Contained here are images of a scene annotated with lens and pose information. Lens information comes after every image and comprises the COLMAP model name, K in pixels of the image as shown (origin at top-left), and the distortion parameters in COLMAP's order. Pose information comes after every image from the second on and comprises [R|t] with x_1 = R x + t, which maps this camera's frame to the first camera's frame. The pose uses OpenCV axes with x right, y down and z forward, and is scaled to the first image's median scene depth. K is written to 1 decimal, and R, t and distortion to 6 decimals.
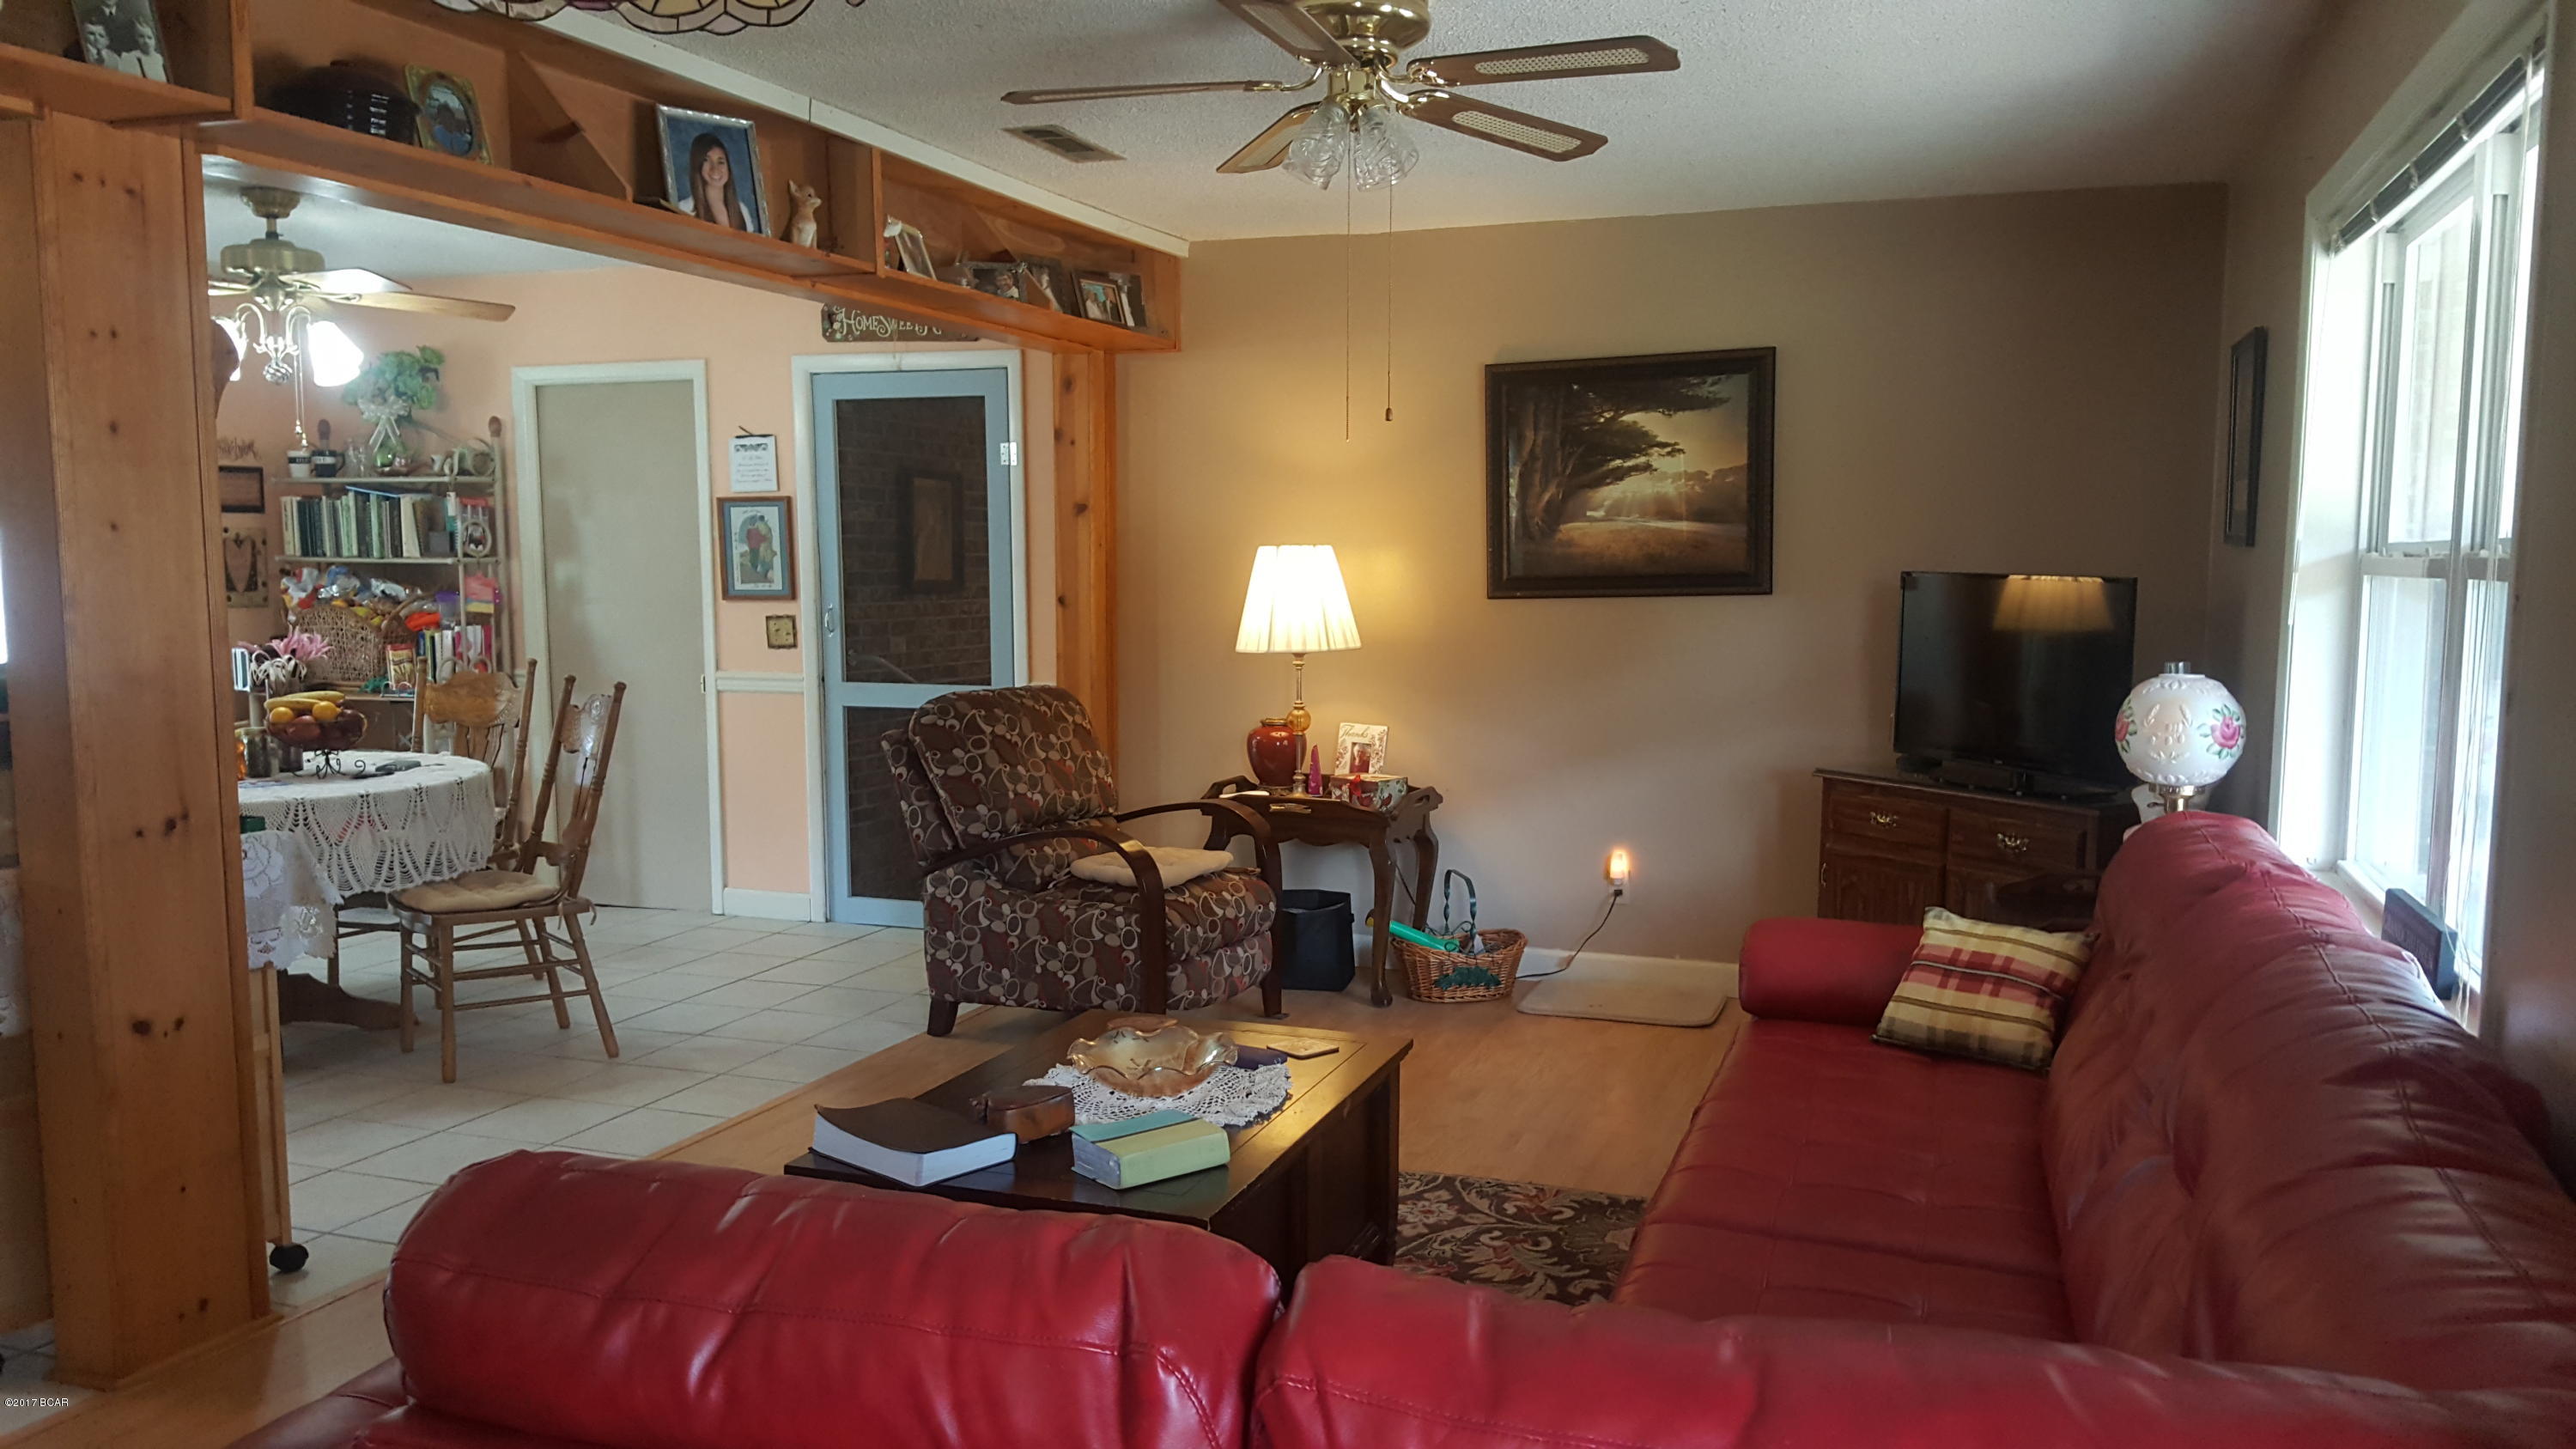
lens RADIAL K [[1911.3, 0, 1367.3], [0, 1911.3, 756.6], [0, 0, 1]] dist [0.097912, -0.153711]
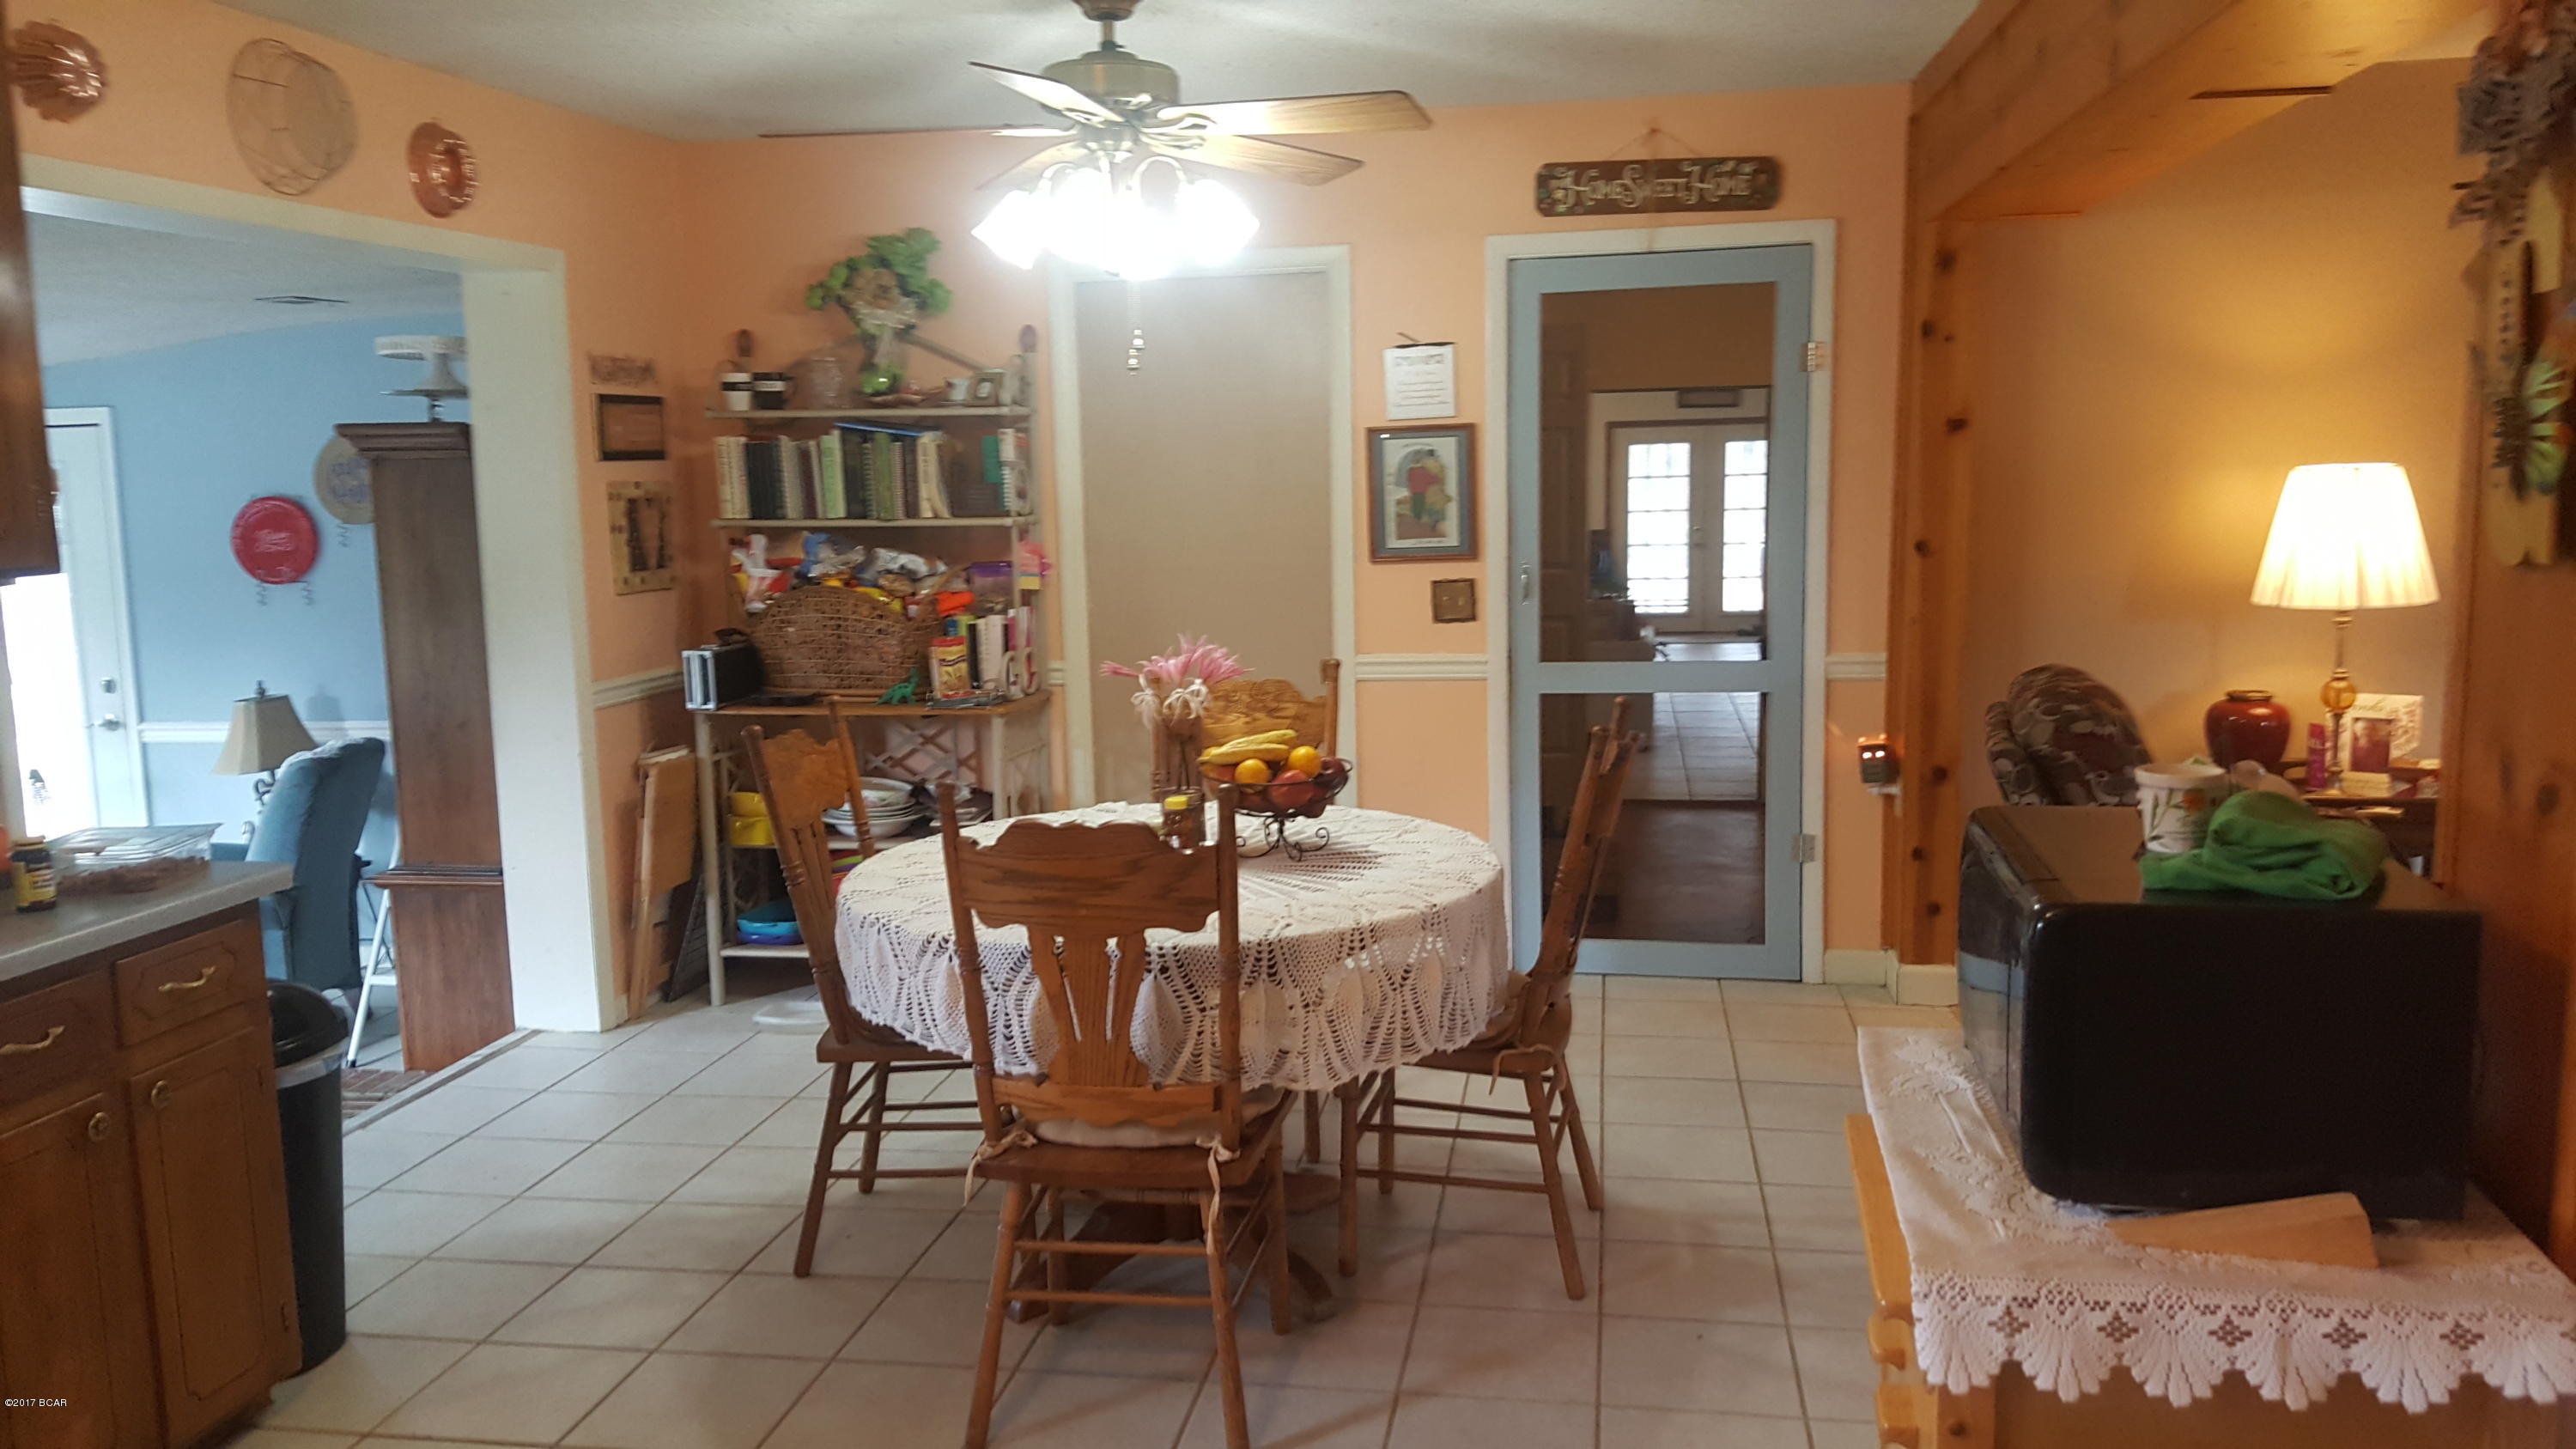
lens RADIAL K [[1911.3, 0, 1309.6], [0, 1911.3, 708.1], [0, 0, 1]] dist [0.097912, -0.153711]
pose [[0.983236, -0.047080, 0.176156, -0.649293], [0.043300, 0.998743, 0.025242, -0.057043], [-0.177123, -0.017192, 0.984039, 0.341161]]
